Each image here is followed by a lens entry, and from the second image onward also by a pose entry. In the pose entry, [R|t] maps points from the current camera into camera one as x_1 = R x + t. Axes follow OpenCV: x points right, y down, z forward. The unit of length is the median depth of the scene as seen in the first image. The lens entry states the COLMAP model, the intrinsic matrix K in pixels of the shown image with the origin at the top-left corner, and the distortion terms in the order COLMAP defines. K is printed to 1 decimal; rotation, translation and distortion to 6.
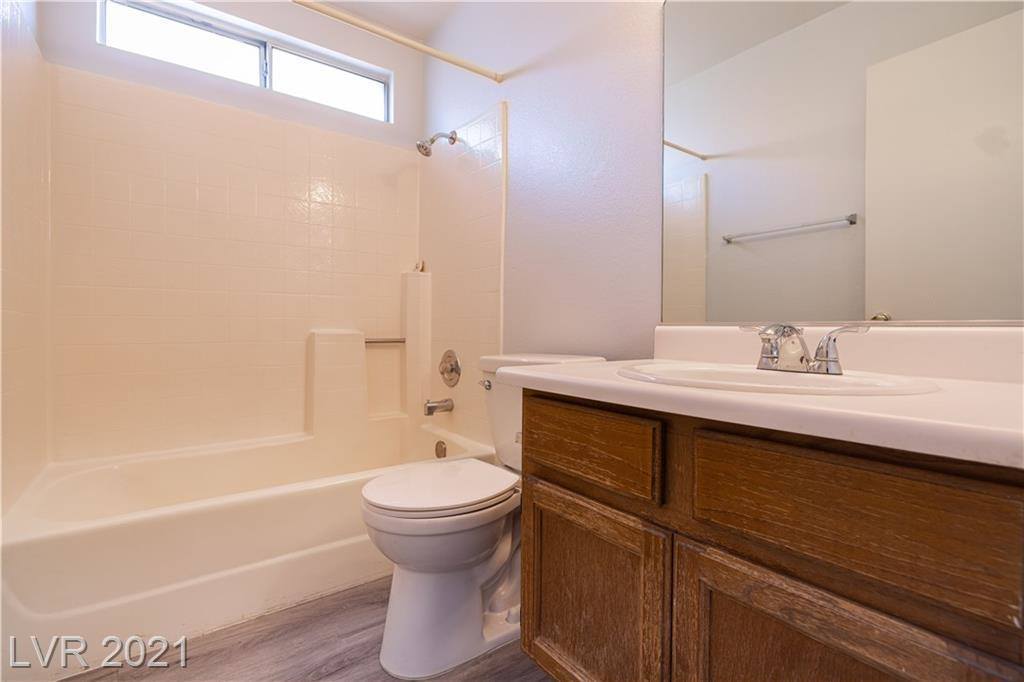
lens RADIAL K [[482.6, 0, 509.1], [0, 482.6, 331.6], [0, 0, 1]] dist [-0.004628, -0.000494]
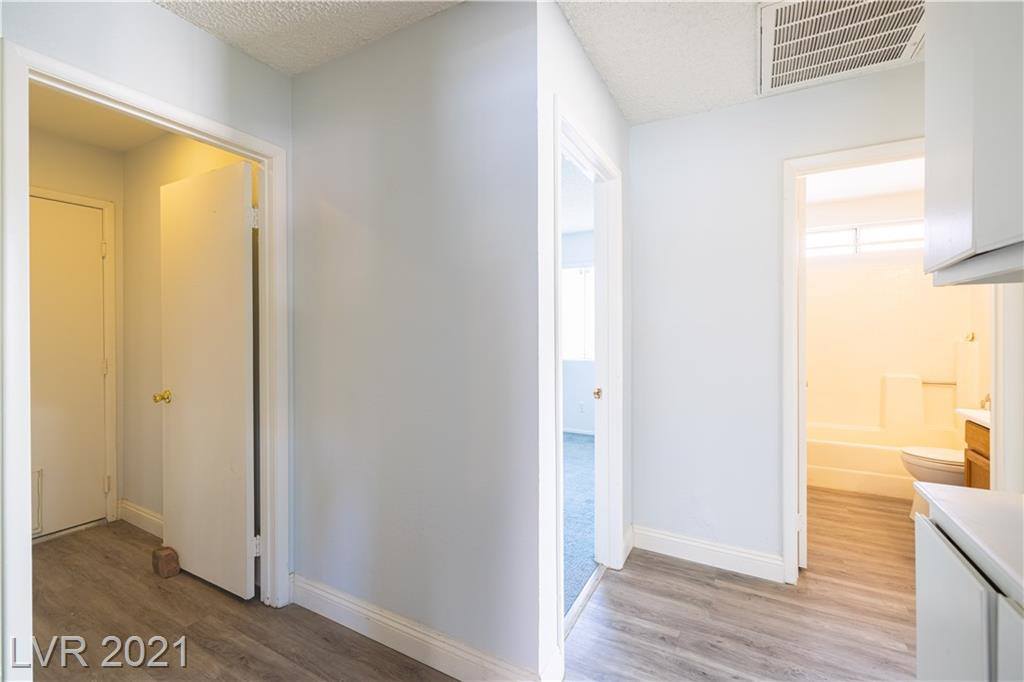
lens RADIAL K [[436.4, 0, 510.5], [0, 436.4, 331.9], [0, 0, 1]] dist [0.001122, 0.000186]
pose [[0.428336, 0.000316, -0.903620, 0.528025], [-0.006203, 0.999977, -0.002591, -0.162277], [0.903598, 0.006716, 0.428328, -1.098973]]
